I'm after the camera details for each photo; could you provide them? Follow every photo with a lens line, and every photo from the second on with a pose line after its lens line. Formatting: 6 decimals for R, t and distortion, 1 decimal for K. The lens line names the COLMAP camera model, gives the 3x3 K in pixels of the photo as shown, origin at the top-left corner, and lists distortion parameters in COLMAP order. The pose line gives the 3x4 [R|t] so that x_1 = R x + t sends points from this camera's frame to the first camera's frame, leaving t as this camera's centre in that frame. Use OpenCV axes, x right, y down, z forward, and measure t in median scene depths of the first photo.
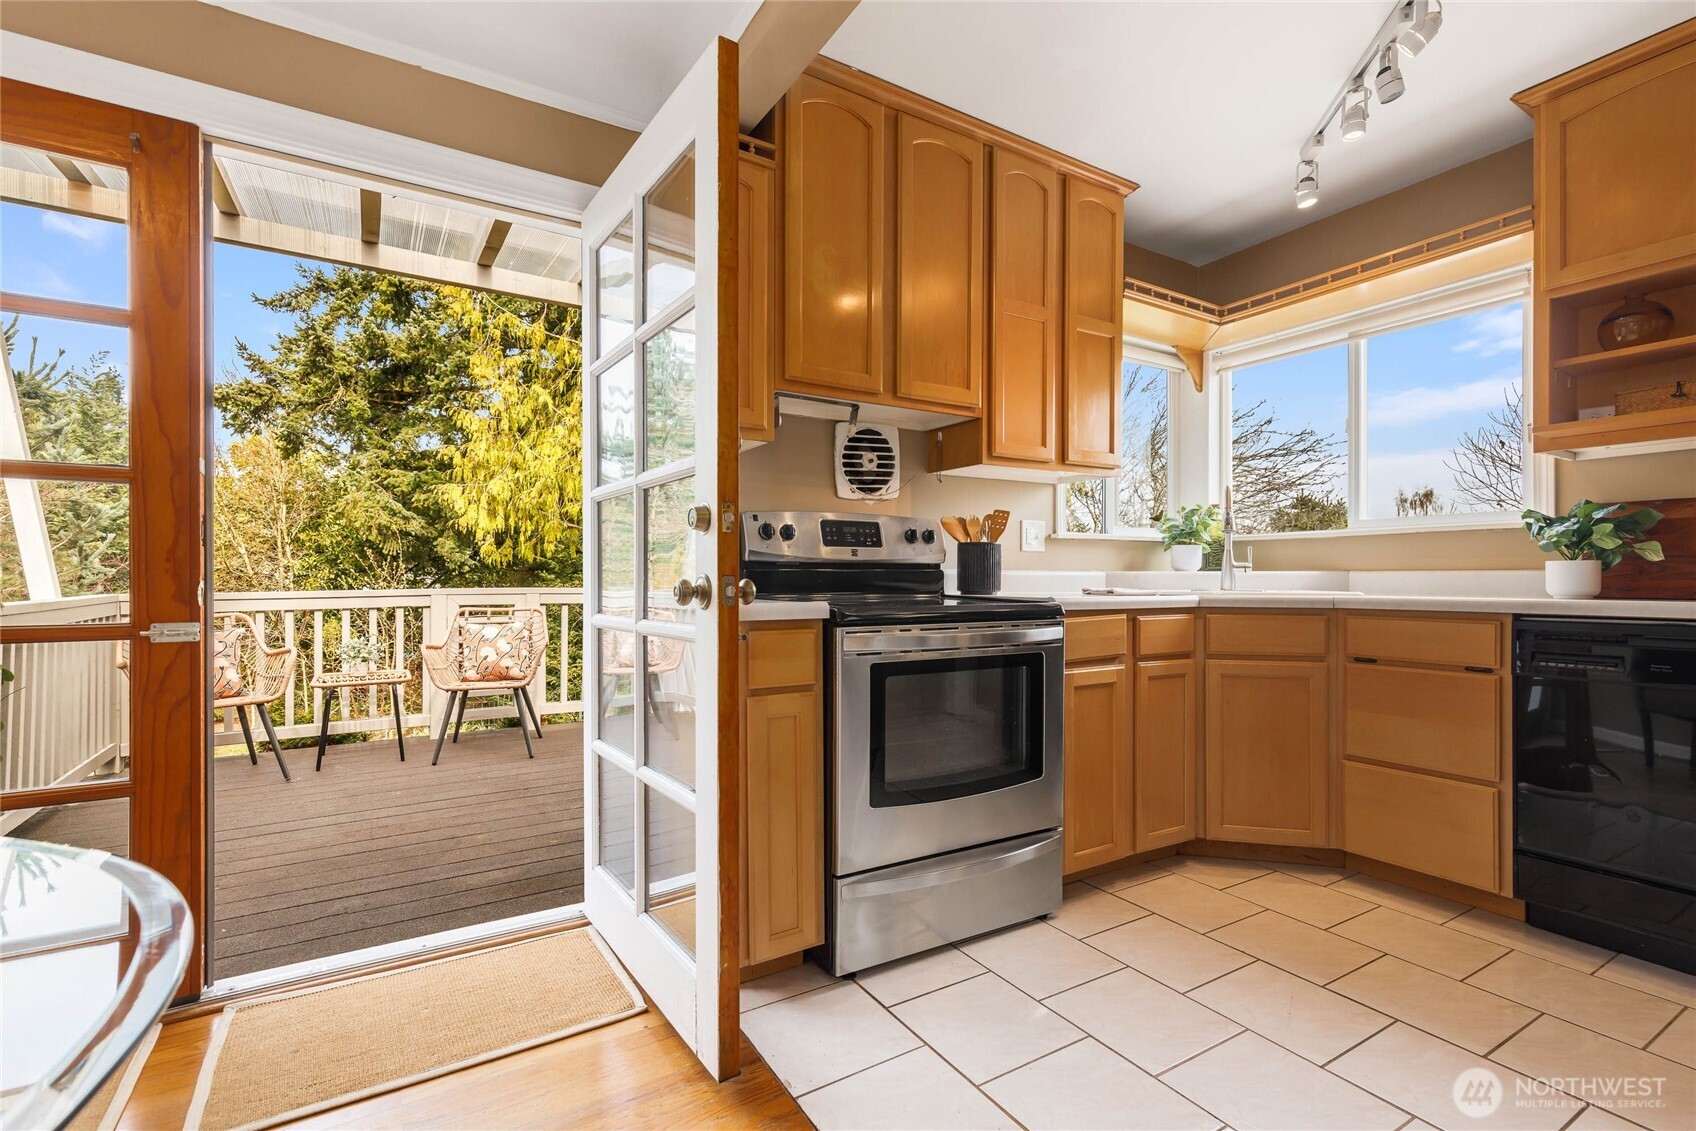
lens RADIAL K [[774.9, 0, 849.3], [0, 774.9, 576.4], [0, 0, 1]] dist [0.010570, -0.002104]
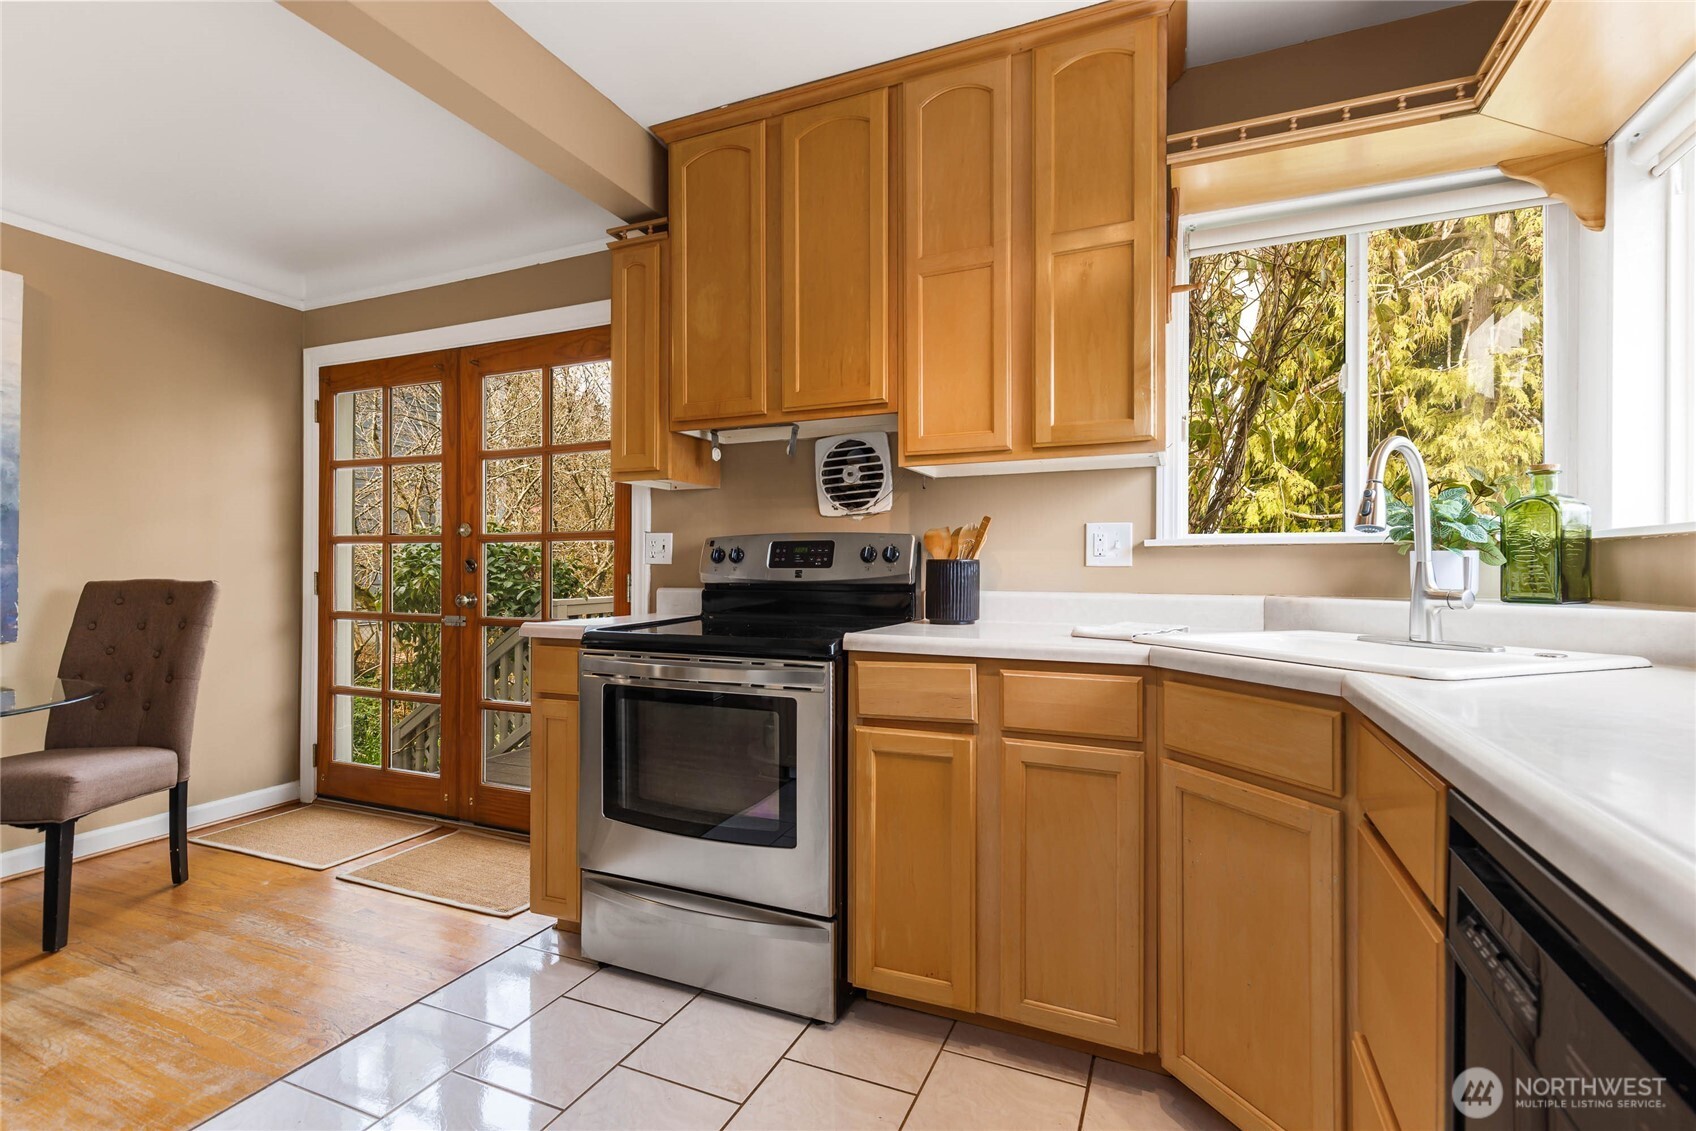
lens RADIAL K [[774.9, 0, 855.9], [0, 774.9, 564.7], [0, 0, 1]] dist [0.010570, -0.002104]
pose [[0.581483, -0.003751, -0.813550, 0.769061], [0.000680, 0.999991, -0.004125, -0.035010], [0.813558, 0.001845, 0.581480, 0.449668]]
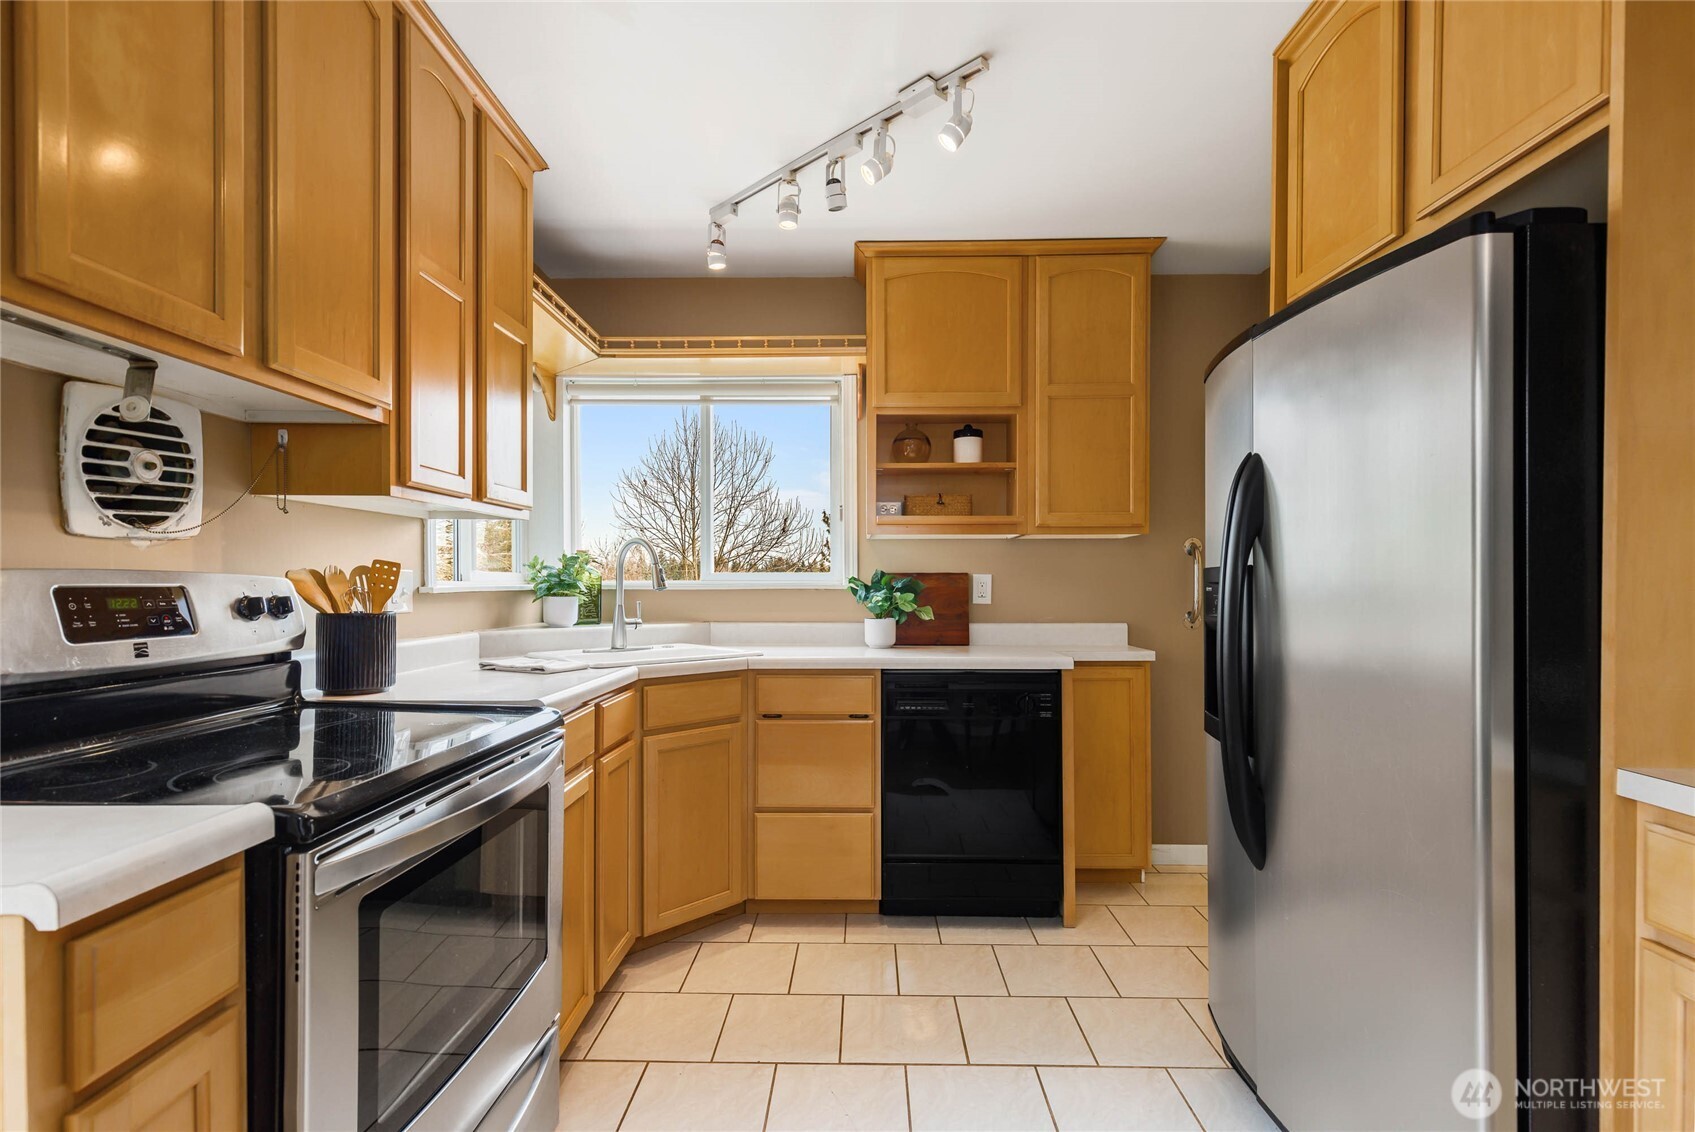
lens RADIAL K [[774.4, 0, 856.9], [0, 774.4, 589.4], [0, 0, 1]] dist [0.010570, -0.002104]
pose [[0.530113, -0.006299, 0.847904, -0.161991], [-0.003206, 0.999950, 0.009433, -0.069988], [-0.847921, -0.007718, 0.530066, 0.304090]]
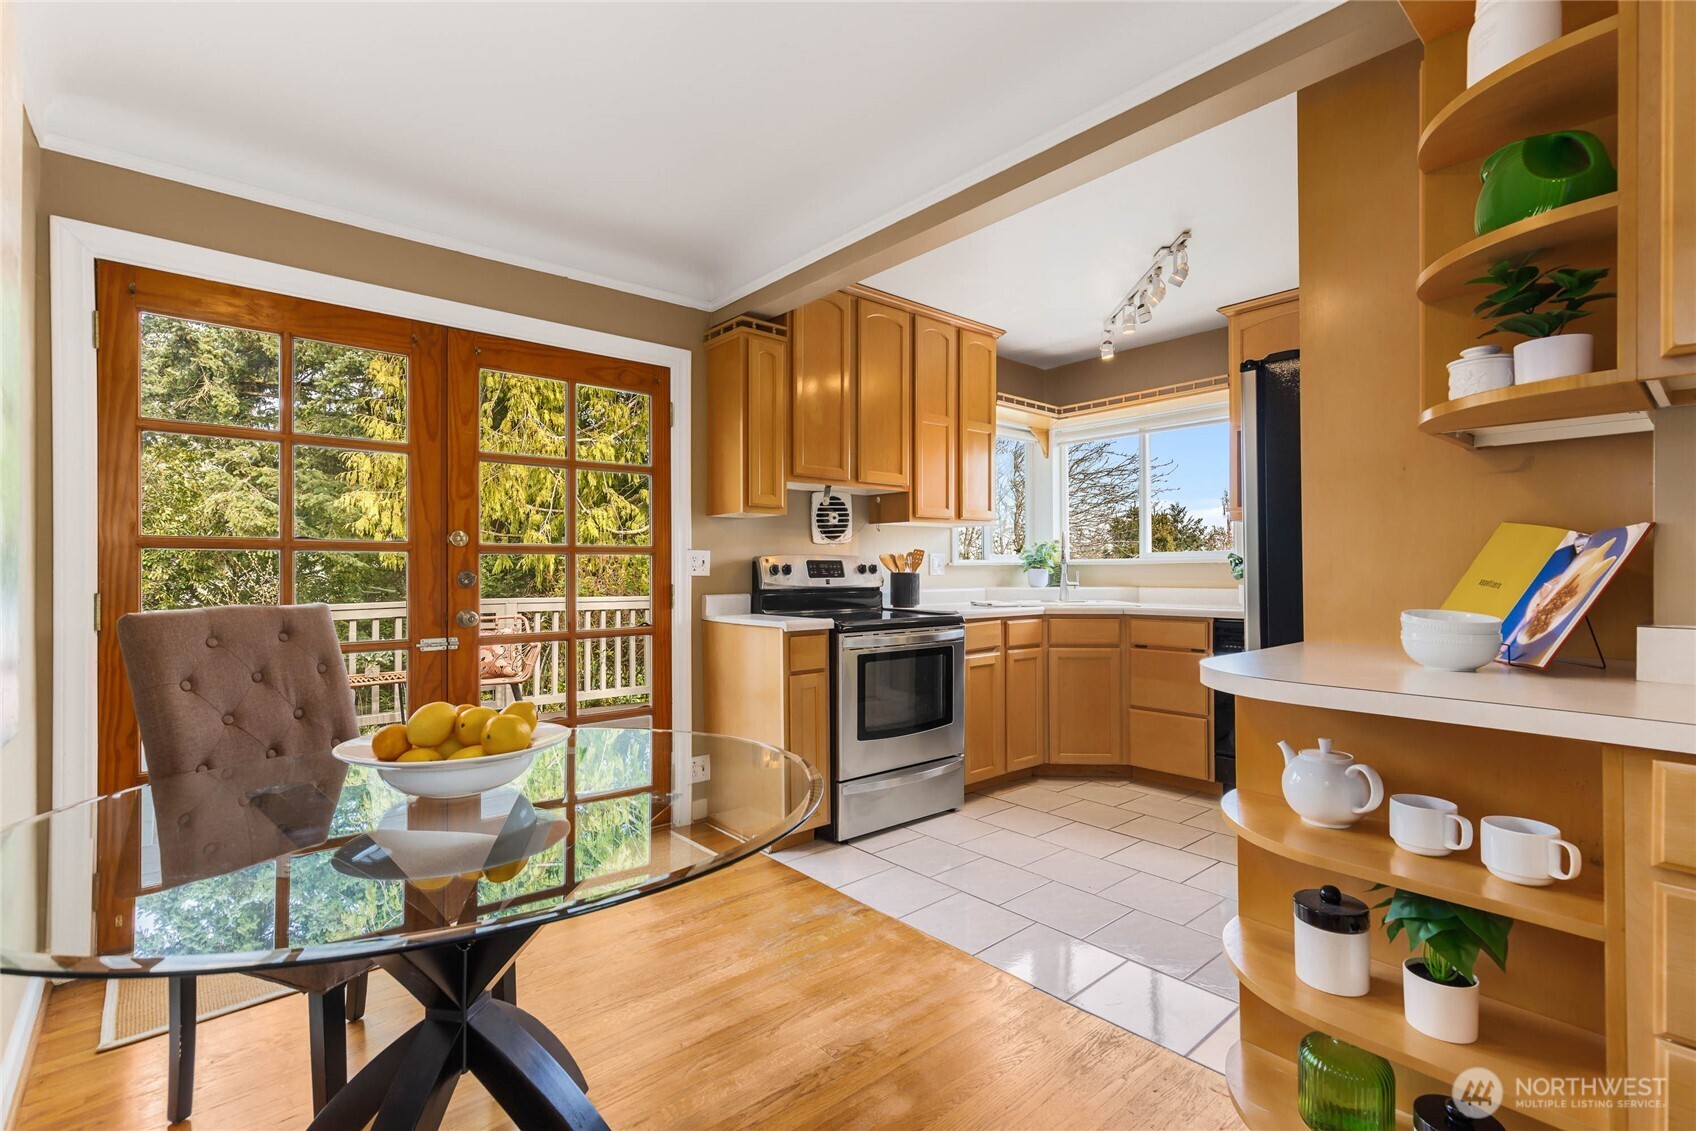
lens RADIAL K [[774.9, 0, 855.5], [0, 774.9, 569.9], [0, 0, 1]] dist [0.010570, -0.002104]
pose [[0.984901, -0.003955, 0.173074, -0.182970], [0.003791, 0.999992, 0.001278, -0.050445], [-0.173077, -0.000603, 0.984908, -0.444668]]
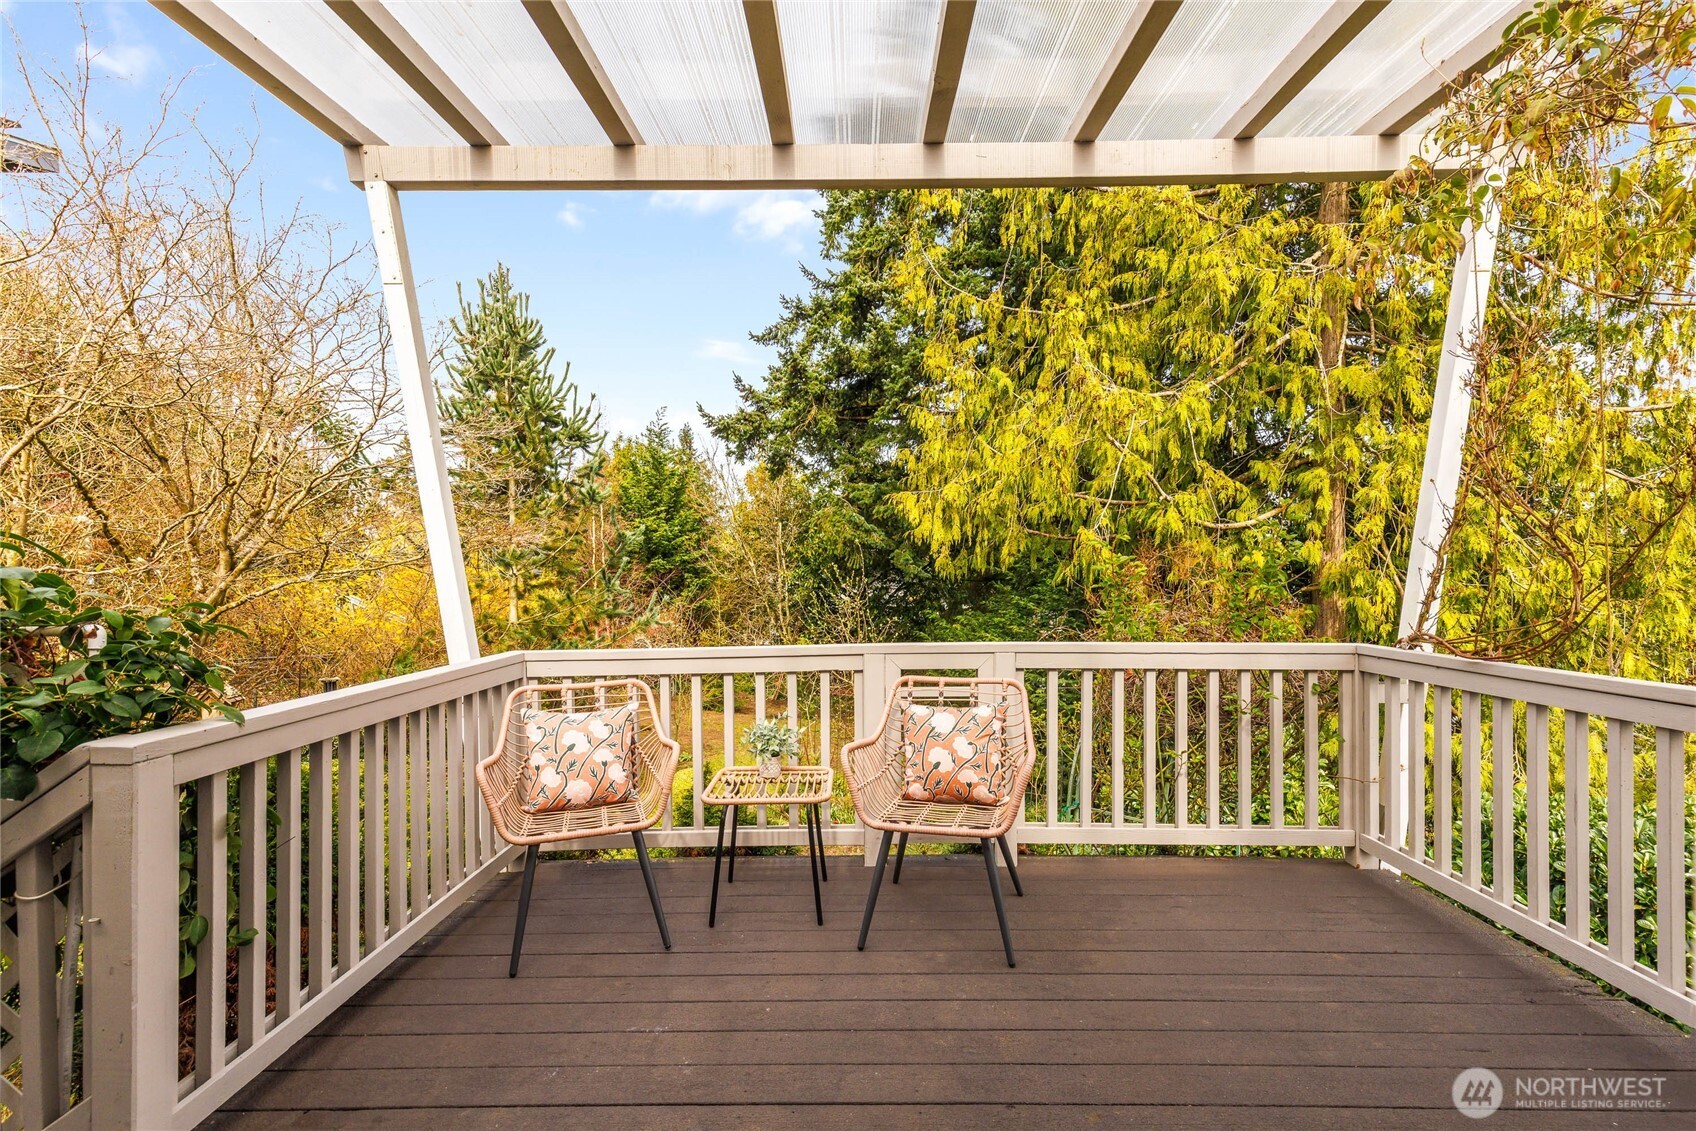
lens RADIAL K [[774.9, 0, 839.2], [0, 774.9, 613.5], [0, 0, 1]] dist [0.010570, -0.002104]
pose [[0.841977, 0.015980, -0.539276, -0.333073], [0.009692, 0.998952, 0.044734, -0.071537], [0.539426, -0.042891, 0.840940, 0.729144]]
